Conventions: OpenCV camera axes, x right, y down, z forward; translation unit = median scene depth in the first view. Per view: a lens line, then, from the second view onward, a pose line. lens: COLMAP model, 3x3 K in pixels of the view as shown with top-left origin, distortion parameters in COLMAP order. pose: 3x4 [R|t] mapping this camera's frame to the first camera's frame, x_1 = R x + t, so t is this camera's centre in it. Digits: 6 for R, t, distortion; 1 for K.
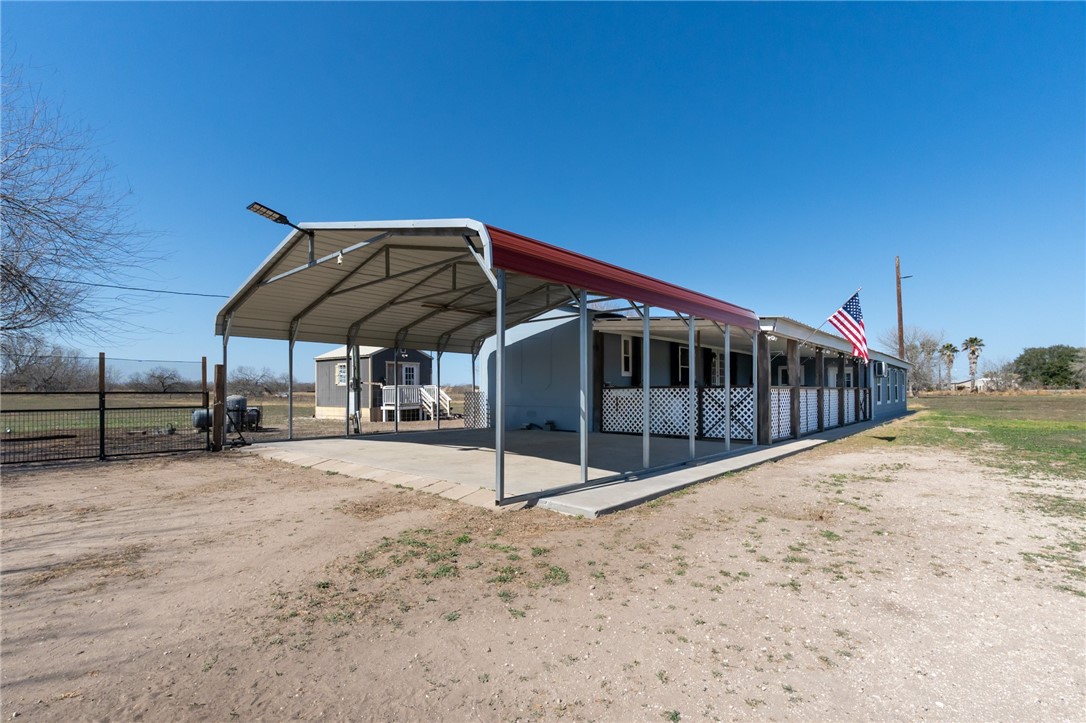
lens RADIAL K [[499.6, 0, 543.3], [0, 499.6, 389.0], [0, 0, 1]] dist [-0.001171, -0.000058]
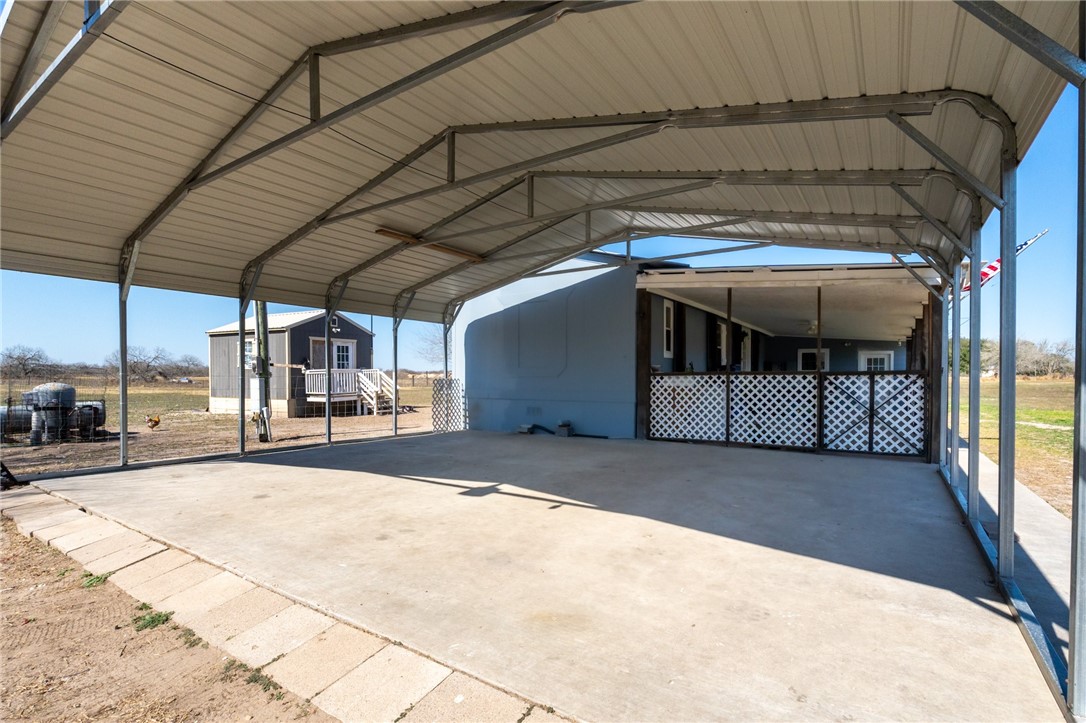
lens RADIAL K [[502.2, 0, 560.6], [0, 502.2, 382.0], [0, 0, 1]] dist [-0.001558, -0.000115]
pose [[0.987441, 0.001143, 0.157984, -0.098091], [-0.003587, 0.999878, 0.015190, -0.000999], [-0.157947, -0.015566, 0.987325, 0.306828]]
